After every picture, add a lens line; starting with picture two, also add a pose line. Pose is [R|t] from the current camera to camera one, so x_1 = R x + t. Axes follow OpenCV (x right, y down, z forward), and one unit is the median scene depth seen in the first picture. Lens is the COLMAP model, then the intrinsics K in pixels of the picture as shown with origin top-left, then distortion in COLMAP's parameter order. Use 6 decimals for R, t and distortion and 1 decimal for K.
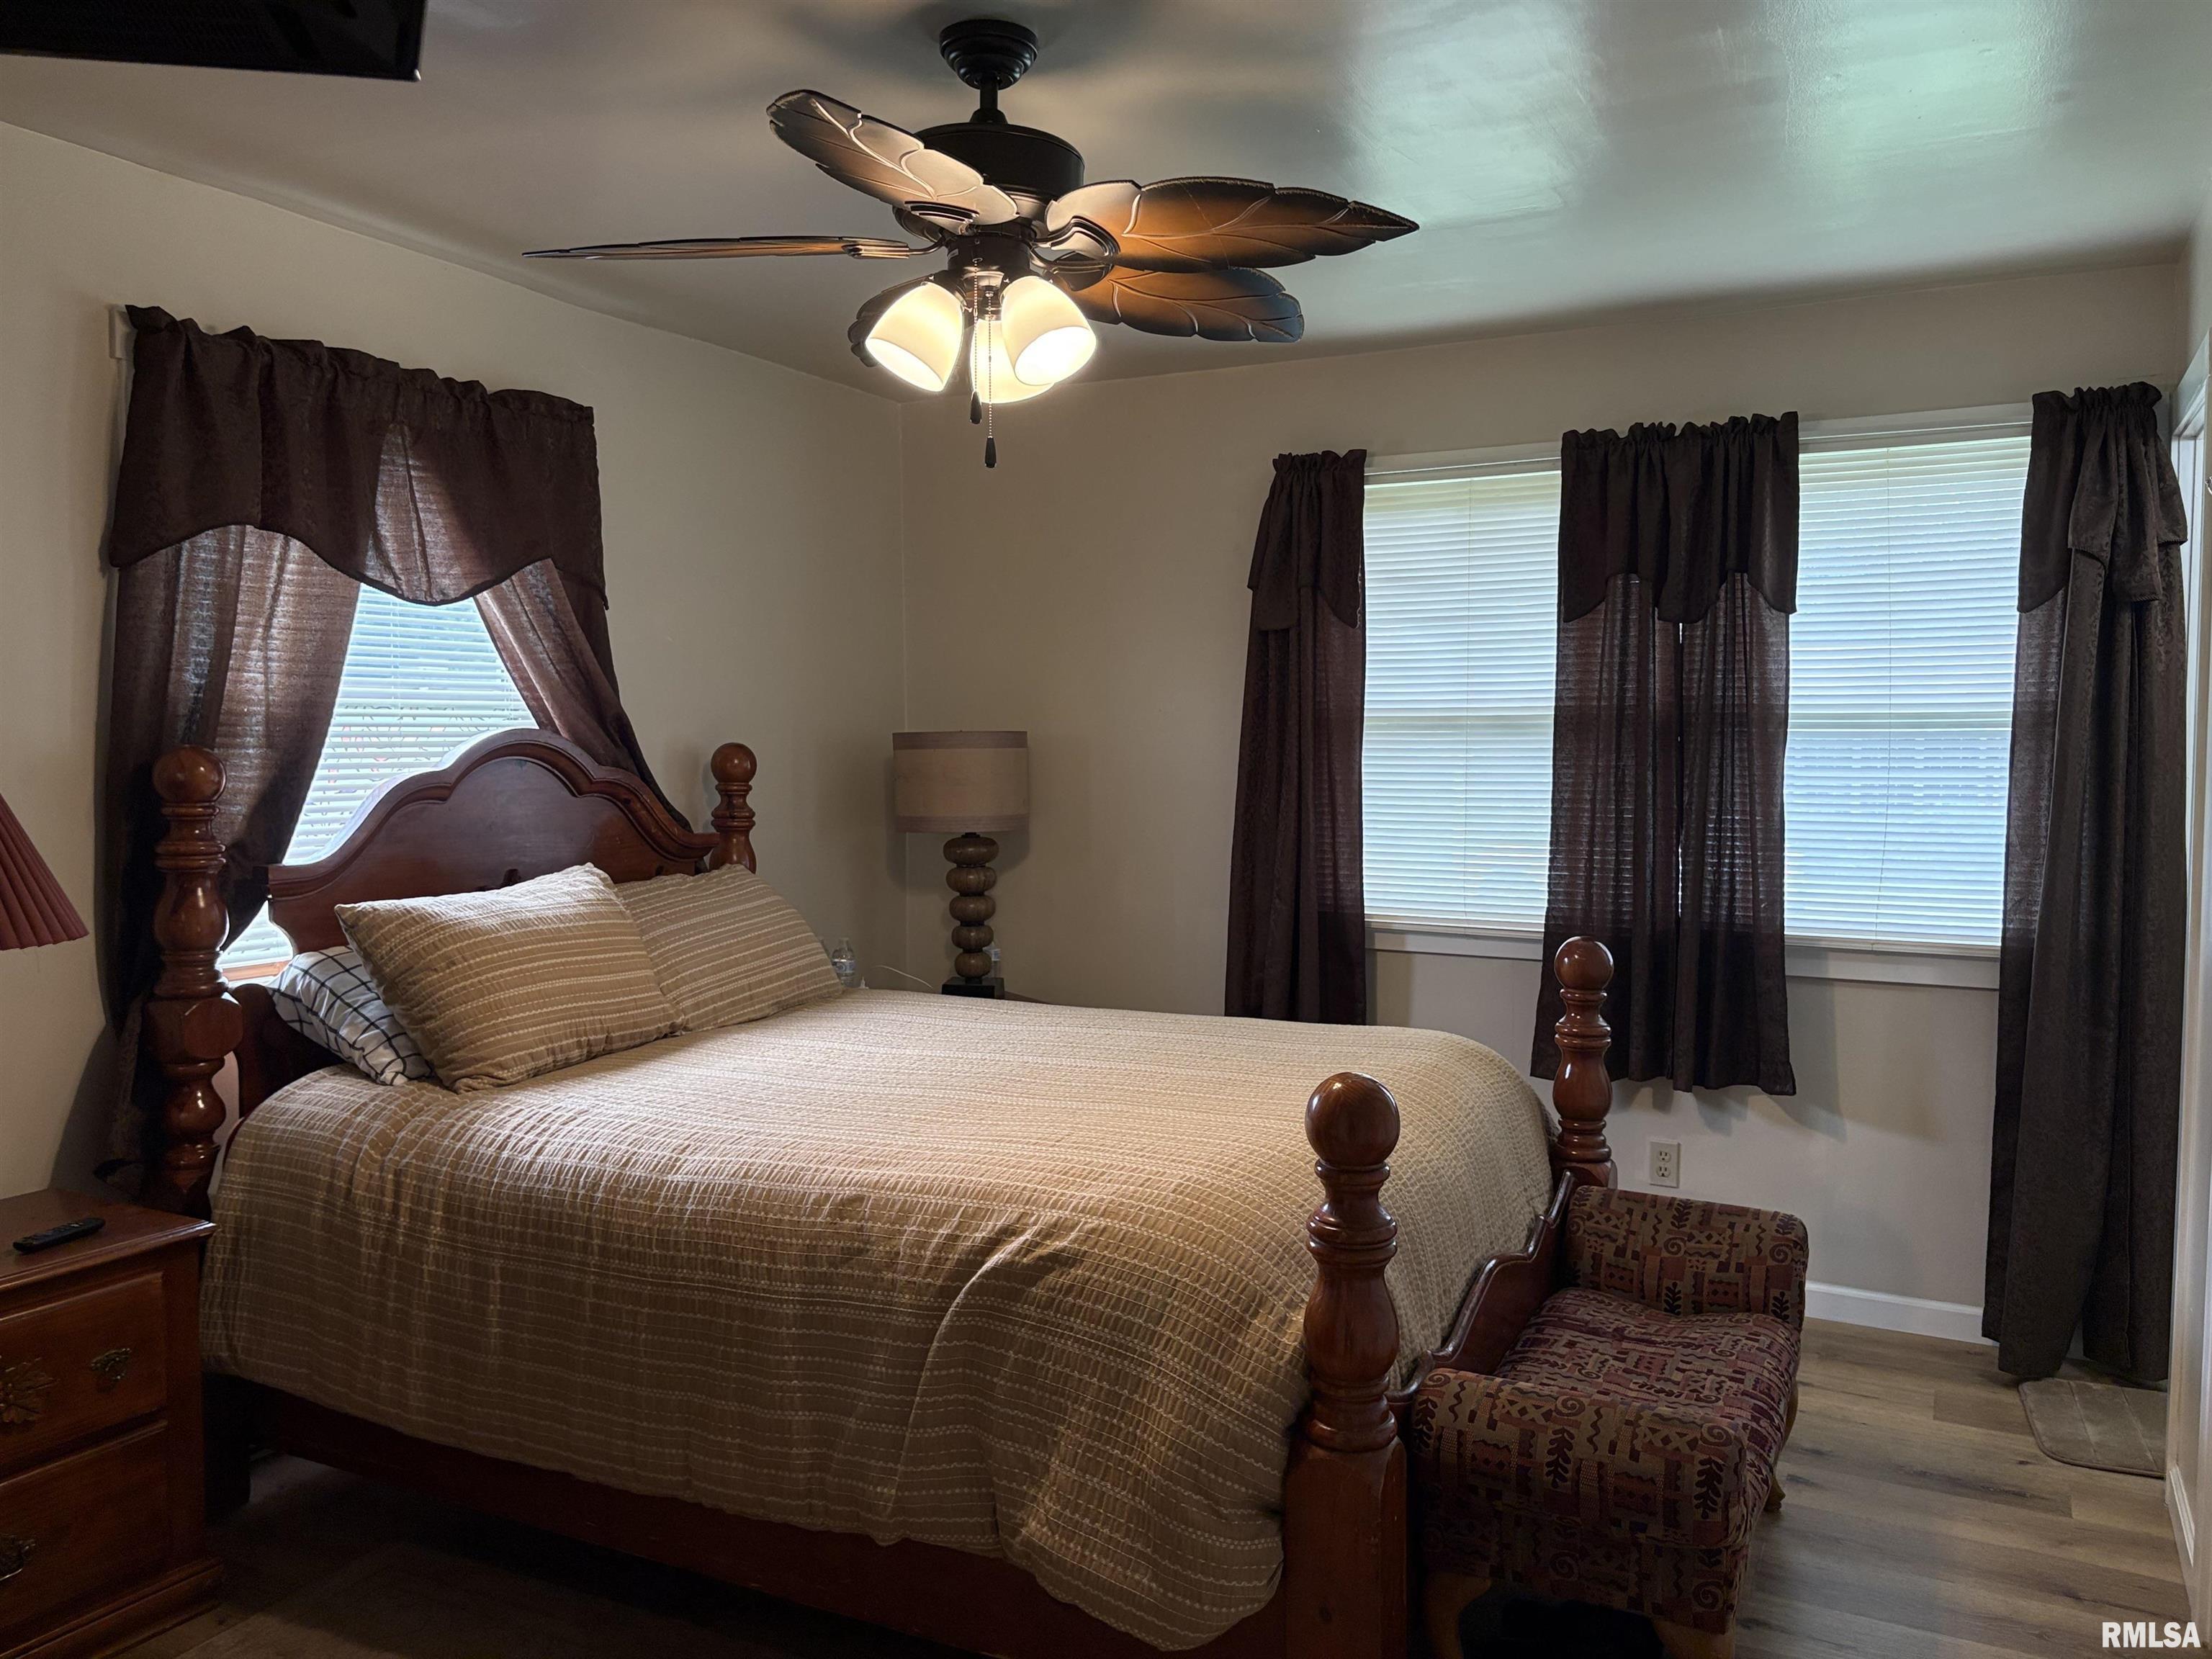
lens RADIAL K [[1685.2, 0, 1117.6], [0, 1685.2, 828.5], [0, 0, 1]] dist [0.085915, -0.103486]
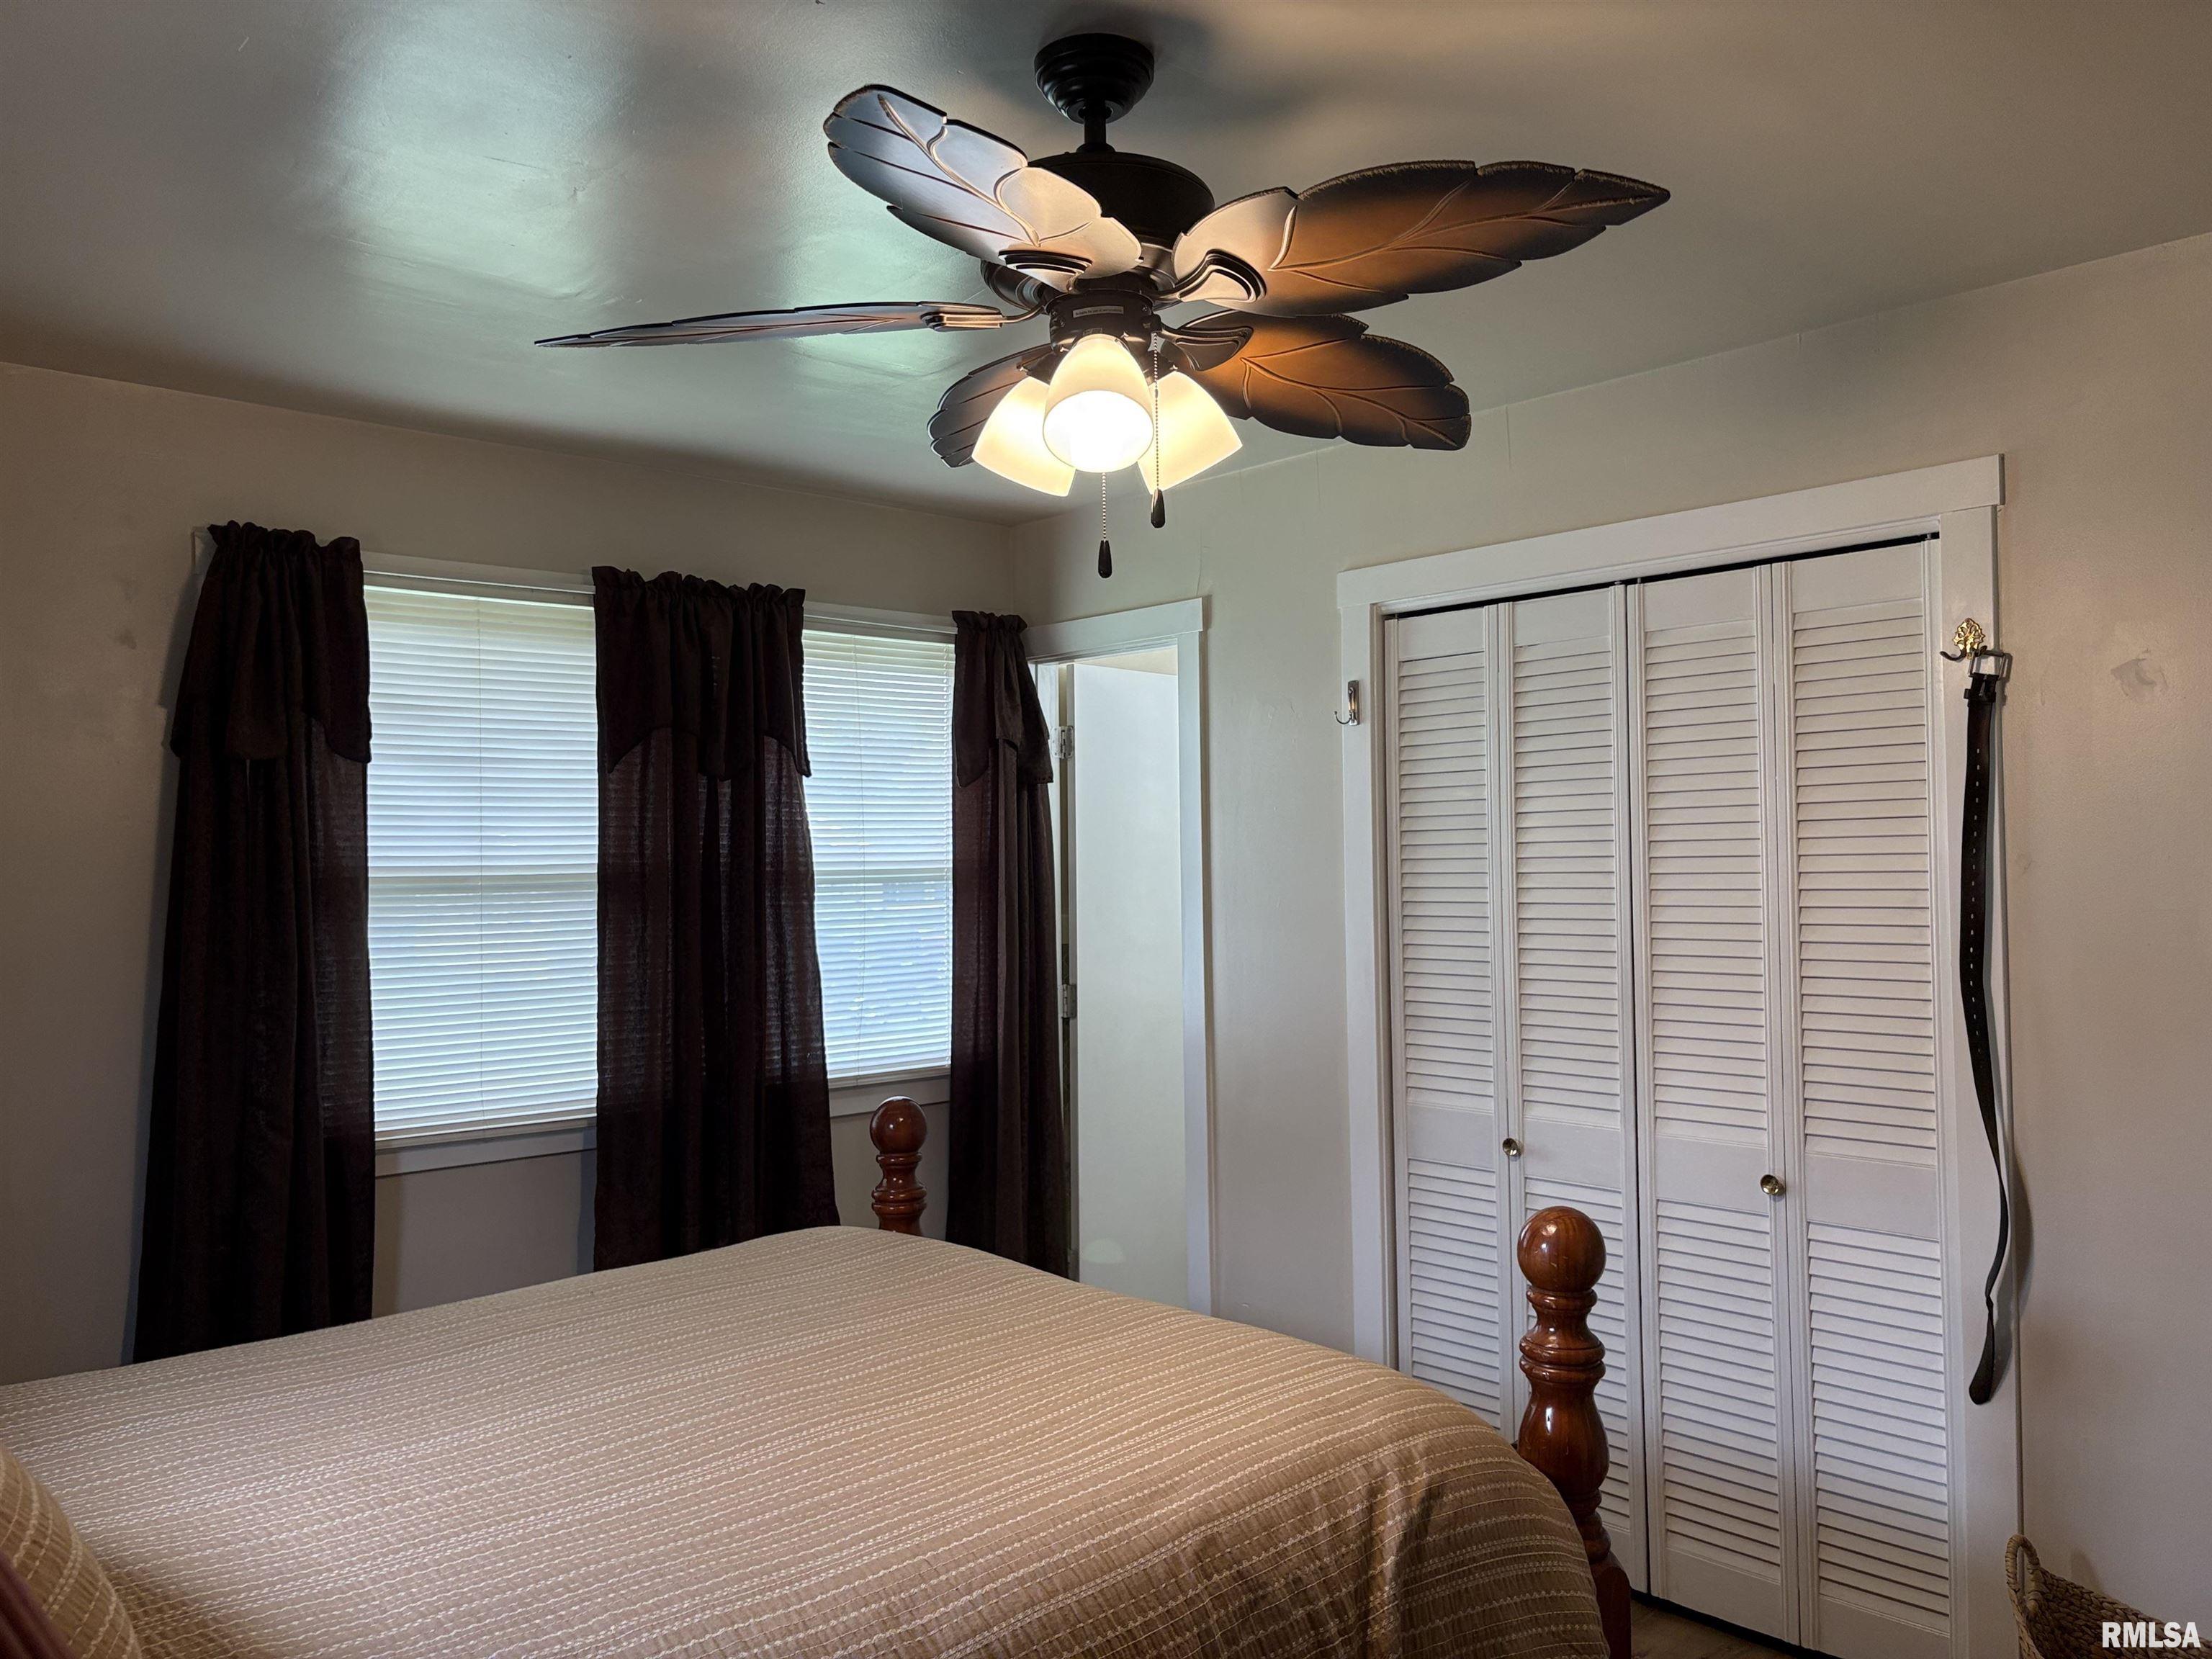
lens RADIAL K [[1685.4, 0, 1038.1], [0, 1685.4, 873.3], [0, 0, 1]] dist [0.087771, -0.115845]
pose [[0.358858, -0.010431, 0.933334, -0.540723], [0.070923, 0.997351, -0.016122, -0.038943], [-0.930694, 0.071980, 0.358647, 0.492933]]
